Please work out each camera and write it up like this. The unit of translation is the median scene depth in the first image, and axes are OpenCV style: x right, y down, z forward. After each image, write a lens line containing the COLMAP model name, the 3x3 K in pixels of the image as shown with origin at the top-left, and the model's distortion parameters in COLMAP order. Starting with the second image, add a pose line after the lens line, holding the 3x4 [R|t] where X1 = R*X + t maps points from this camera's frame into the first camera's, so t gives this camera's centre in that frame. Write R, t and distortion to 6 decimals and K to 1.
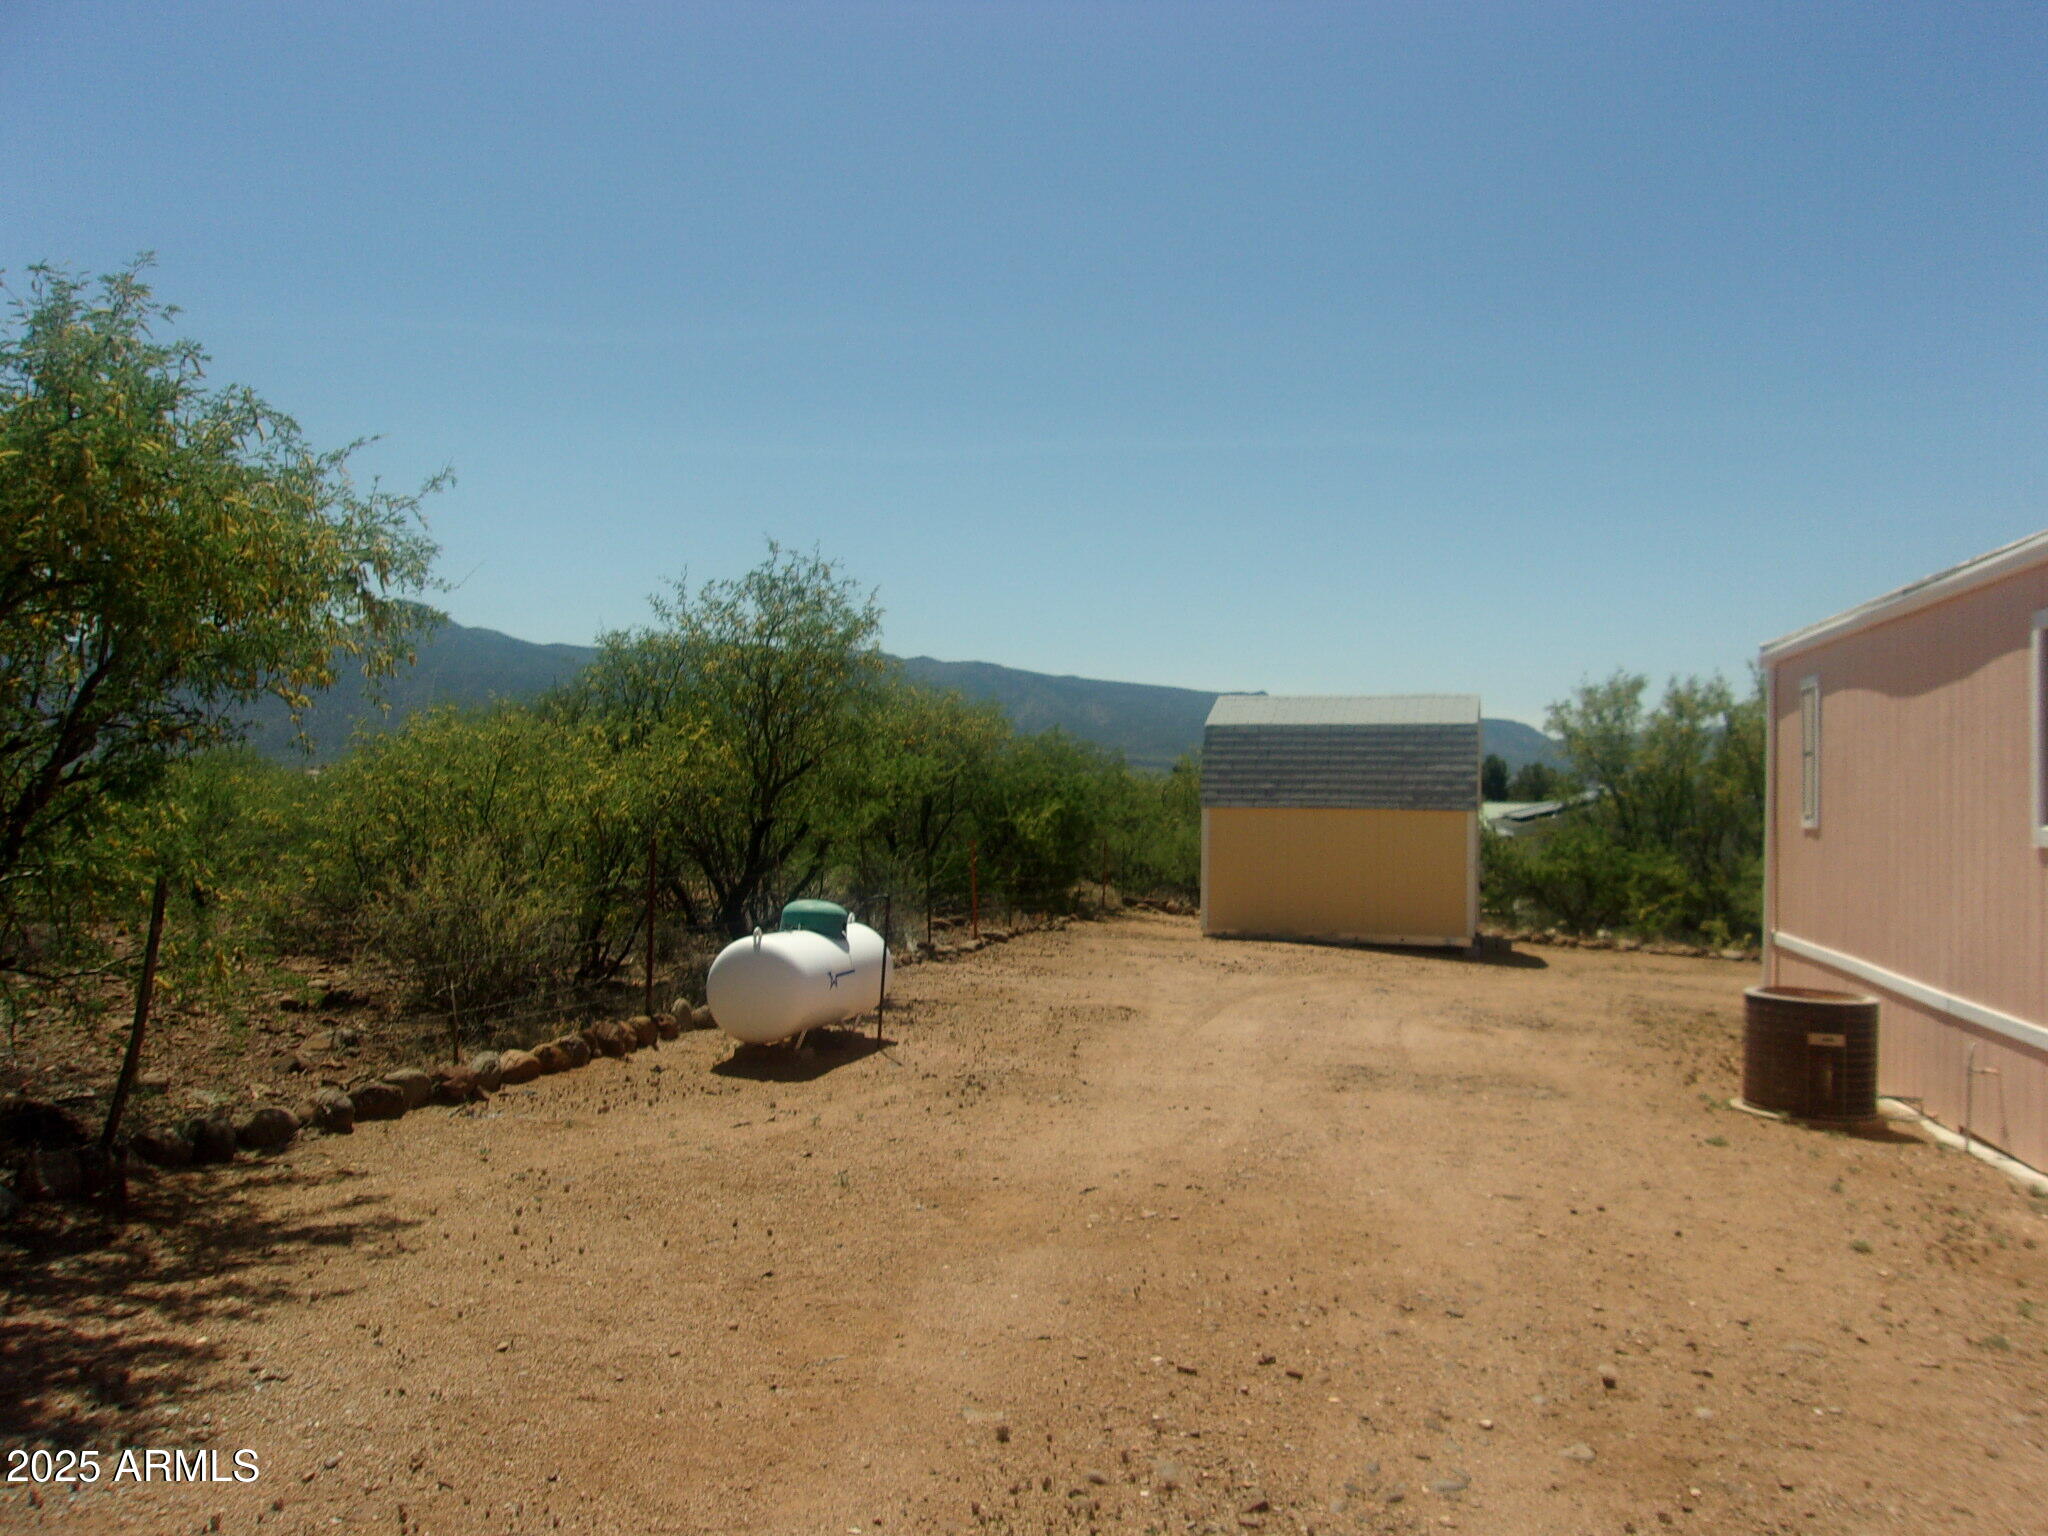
lens RADIAL K [[1613.6, 0, 1024.0], [0, 1613.6, 768.0], [0, 0, 1]] dist [-0.048526, 0.112758]
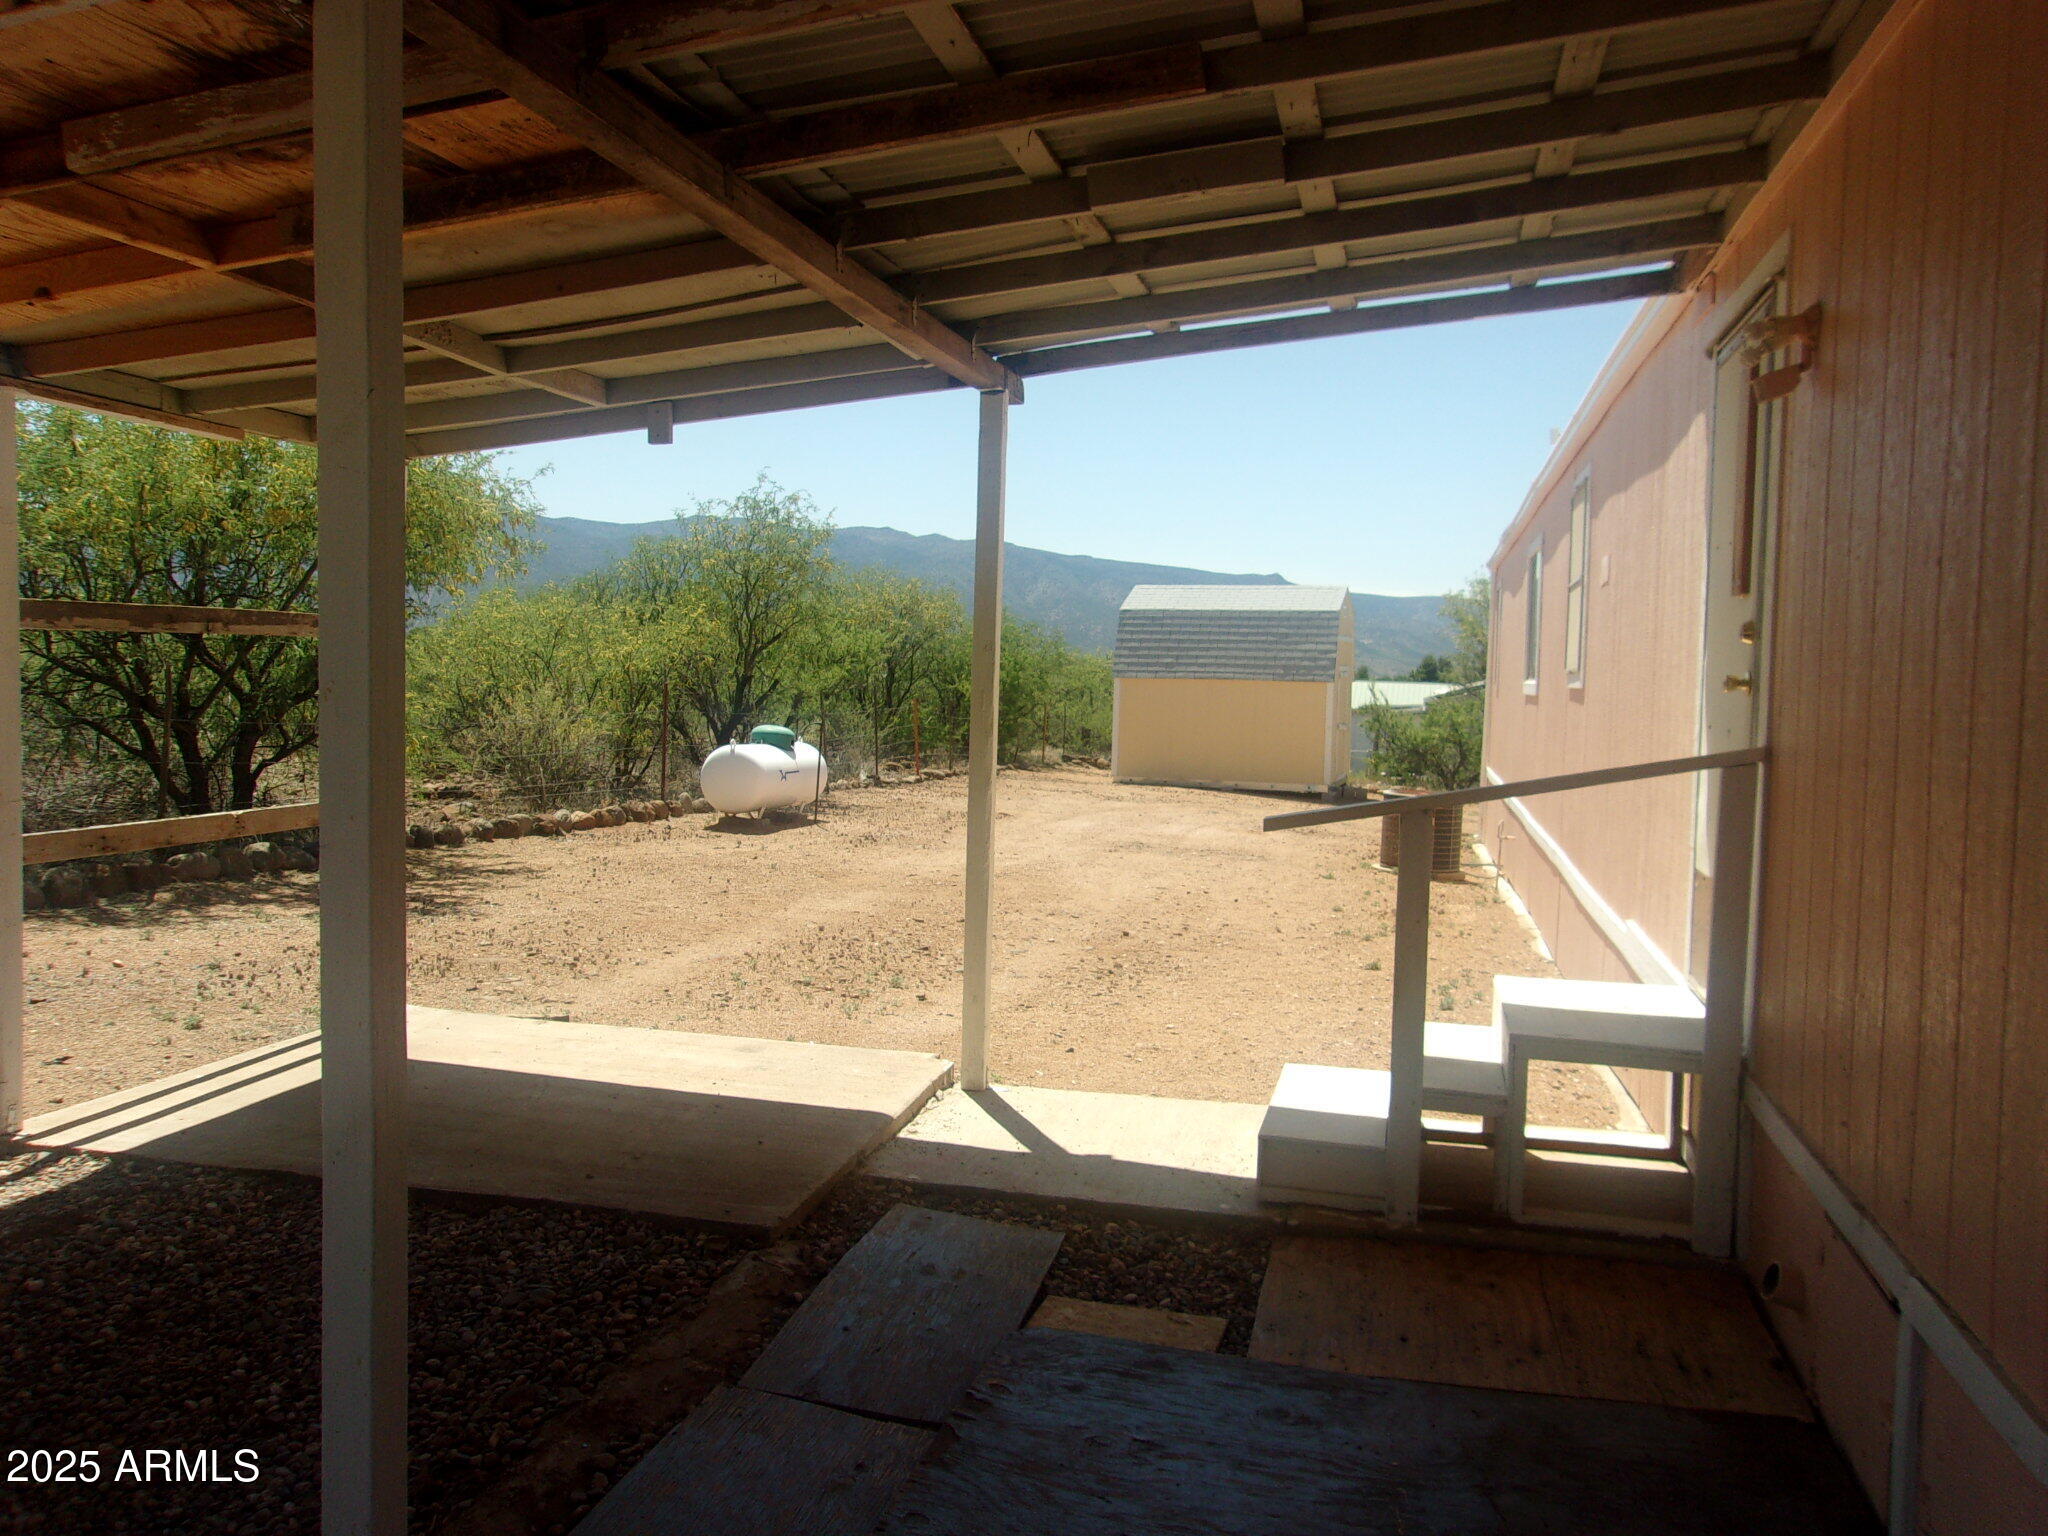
lens RADIAL K [[1594.6, 0, 1004.6], [0, 1594.6, 759.0], [0, 0, 1]] dist [-0.006729, -0.076602]
pose [[0.999791, 0.012664, -0.016021, 0.057292], [-0.011522, 0.997517, 0.069481, 0.003873], [0.016861, -0.069282, 0.997455, -0.250721]]
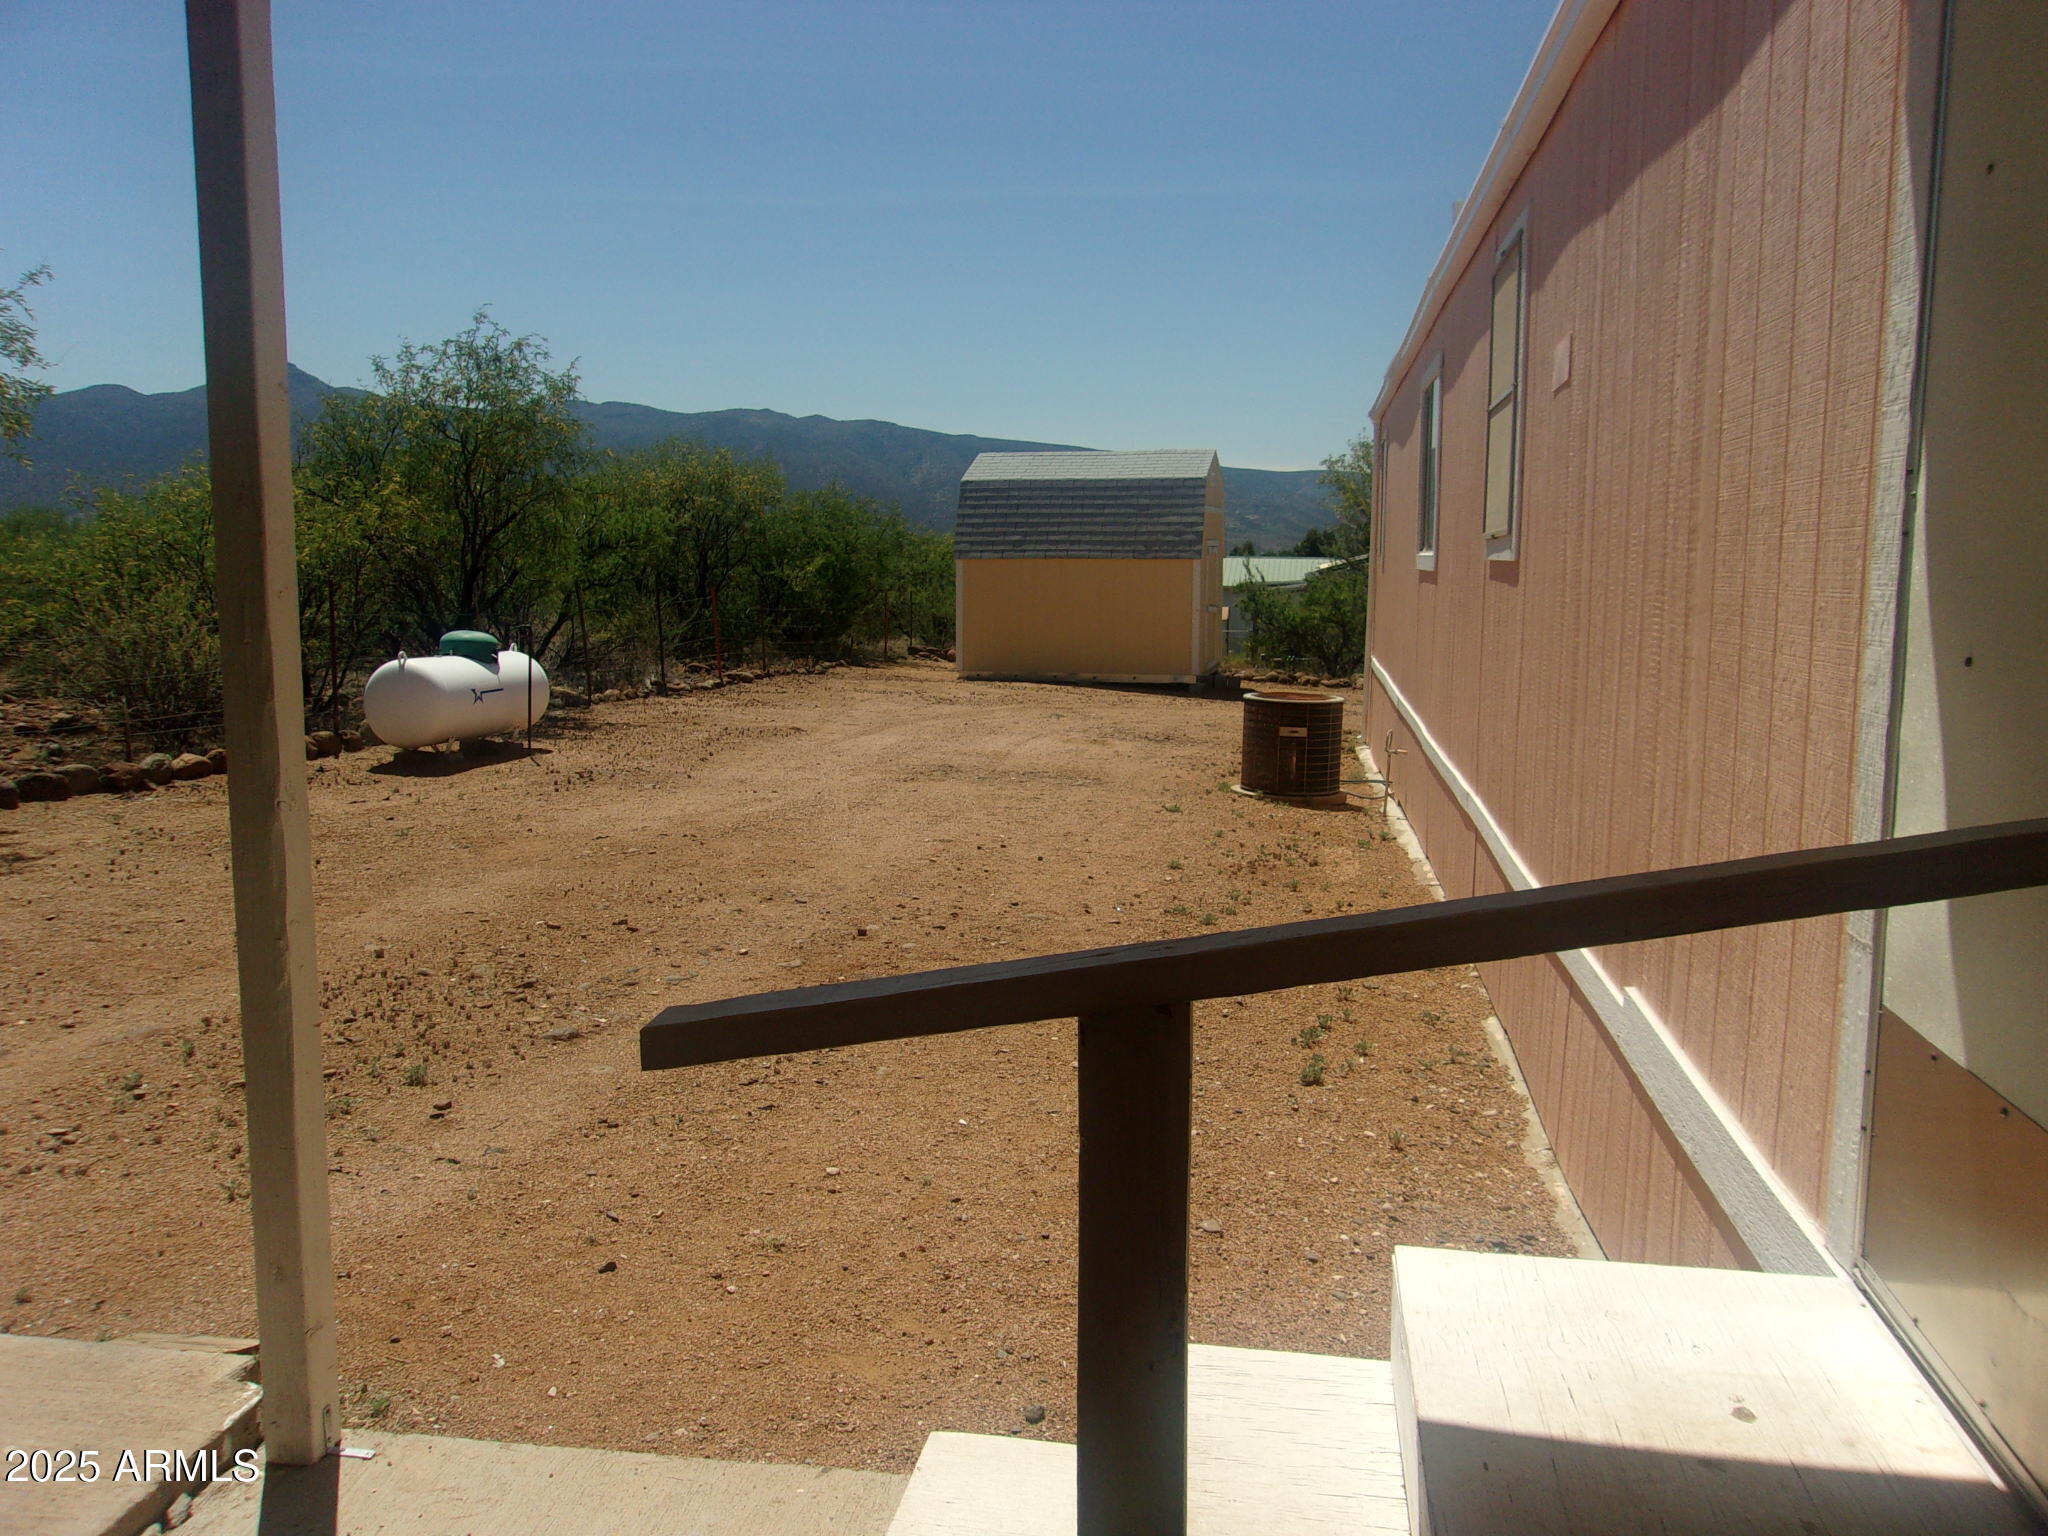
lens RADIAL K [[1611.4, 0, 1009.6], [0, 1611.4, 763.4], [0, 0, 1]] dist [-0.028280, 0.054675]
pose [[0.998267, -0.016715, 0.056427, 0.100643], [0.008446, 0.989583, 0.143712, 0.006728], [-0.058242, -0.142987, 0.988009, -0.098161]]
